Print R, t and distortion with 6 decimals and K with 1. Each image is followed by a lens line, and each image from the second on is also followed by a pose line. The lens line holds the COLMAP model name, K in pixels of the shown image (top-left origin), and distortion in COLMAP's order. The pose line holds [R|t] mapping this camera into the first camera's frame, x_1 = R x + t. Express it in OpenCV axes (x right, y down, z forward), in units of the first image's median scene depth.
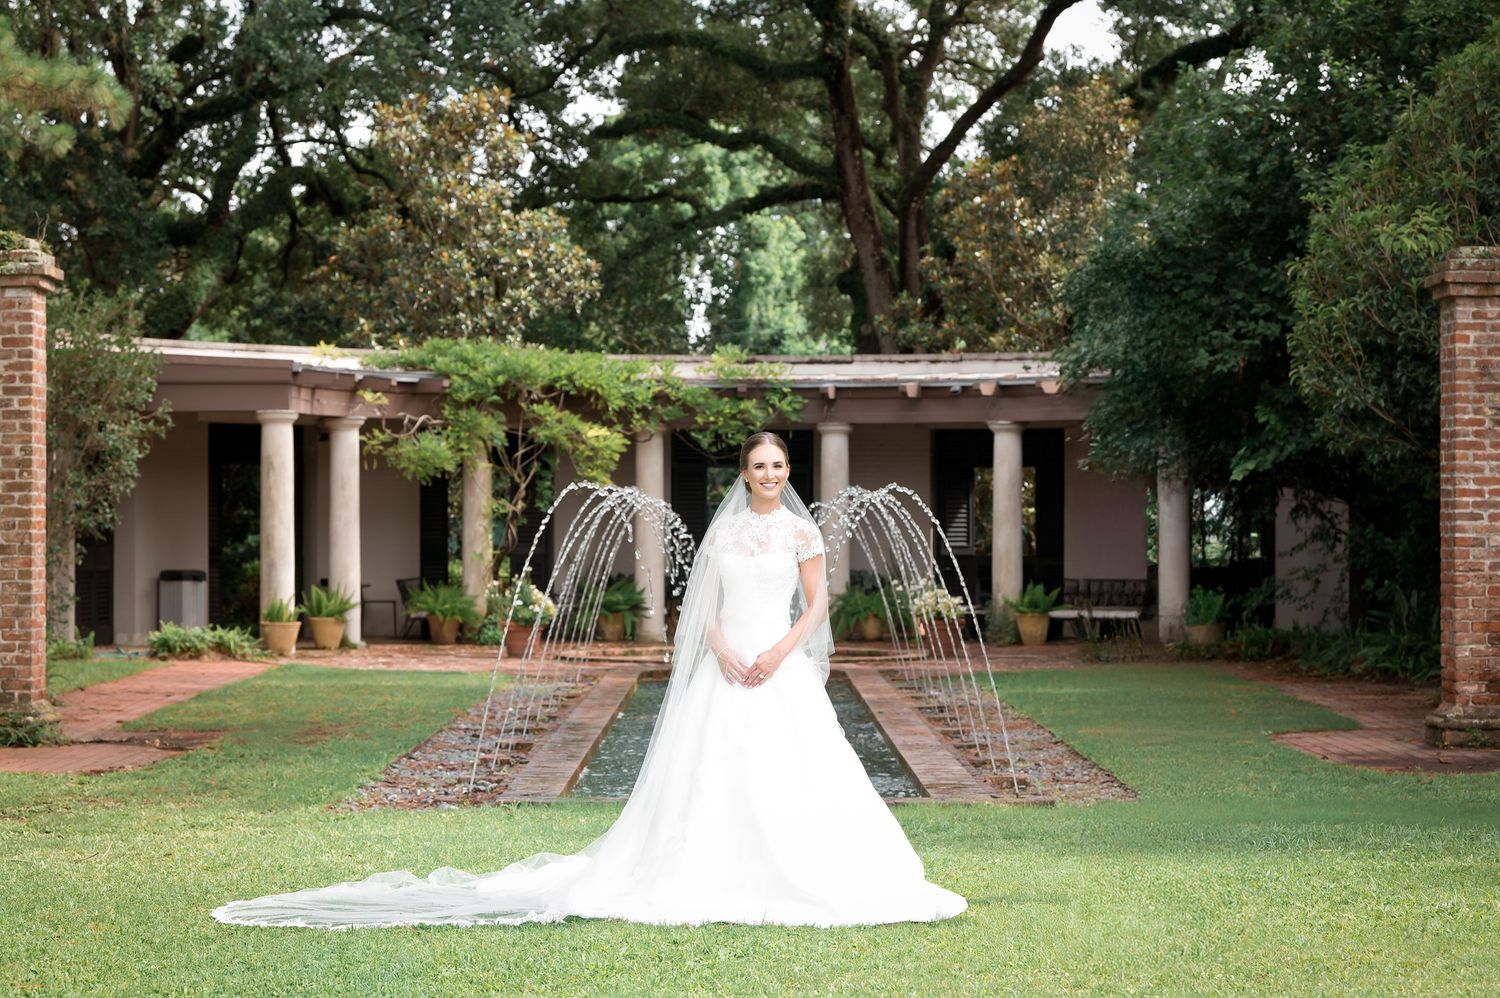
lens RADIAL K [[4212.9, 0, 750.4], [0, 4212.9, 498.7], [0, 0, 1]] dist [0.085398, 0.000000]
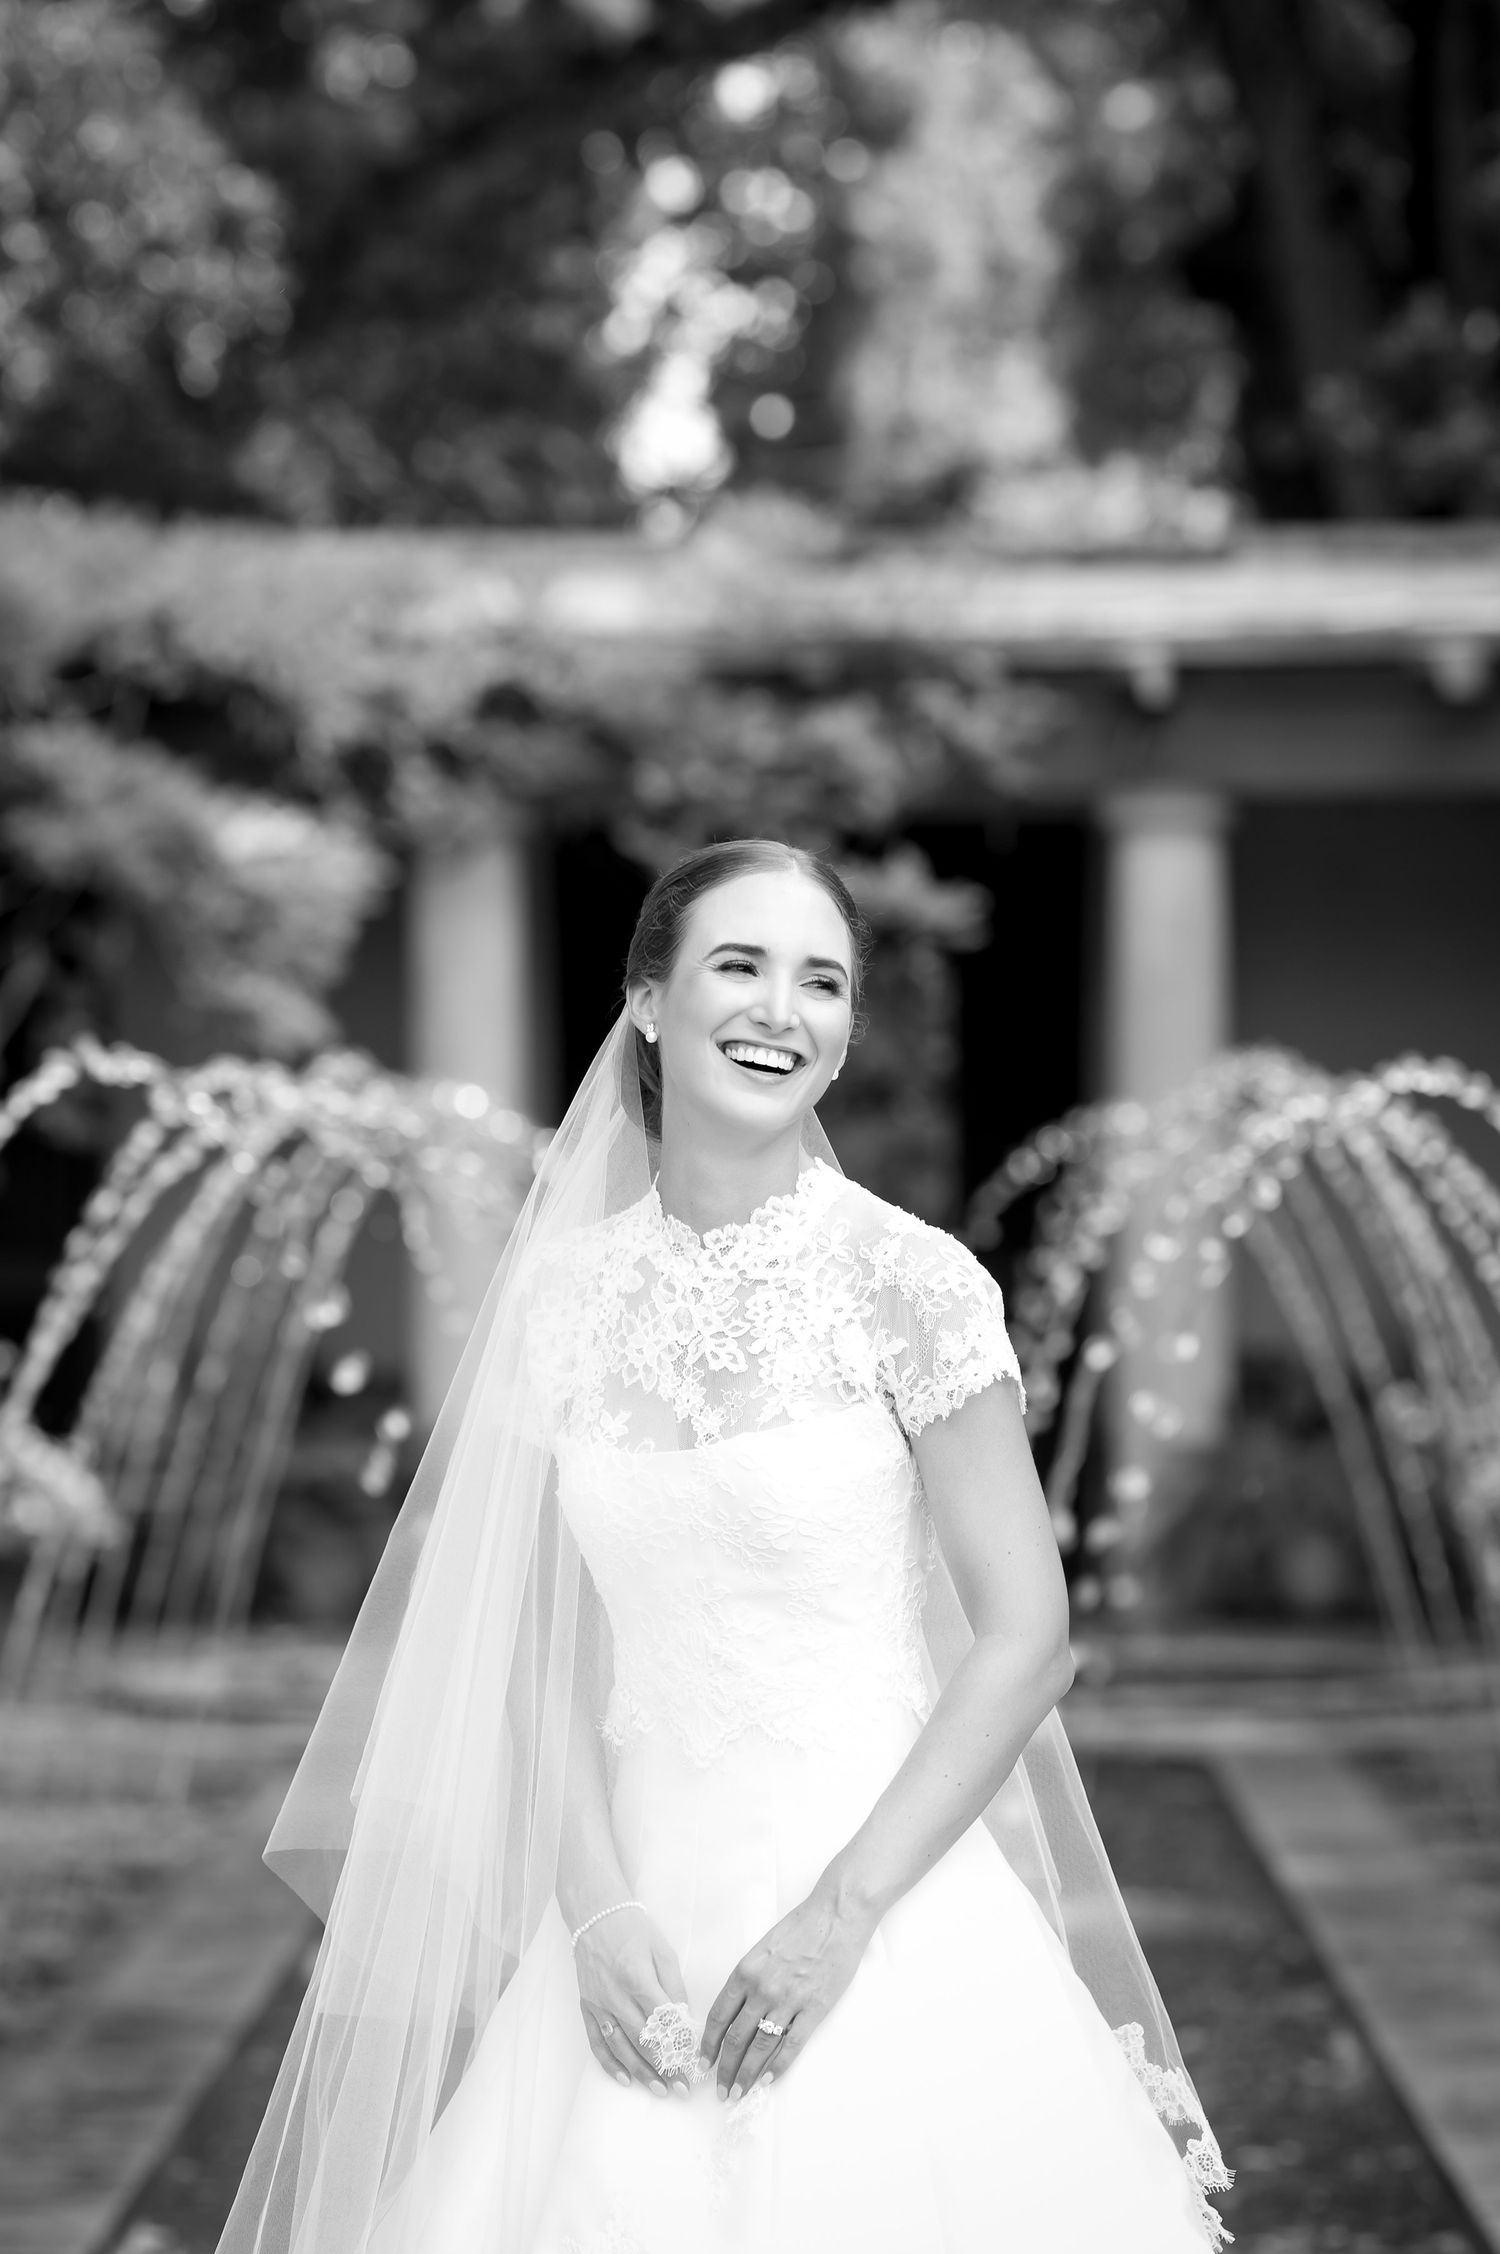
lens RADIAL K [[12824.4, 0, 750.9], [0, 12824.4, 1133.2], [0, 0, 1]] dist [0.566362, 0.000000]
pose [[0.999897, -0.006092, -0.012958, 0.004147], [0.006199, 0.999947, 0.008251, -0.003450], [0.012907, -0.008330, 0.999882, 0.196494]]
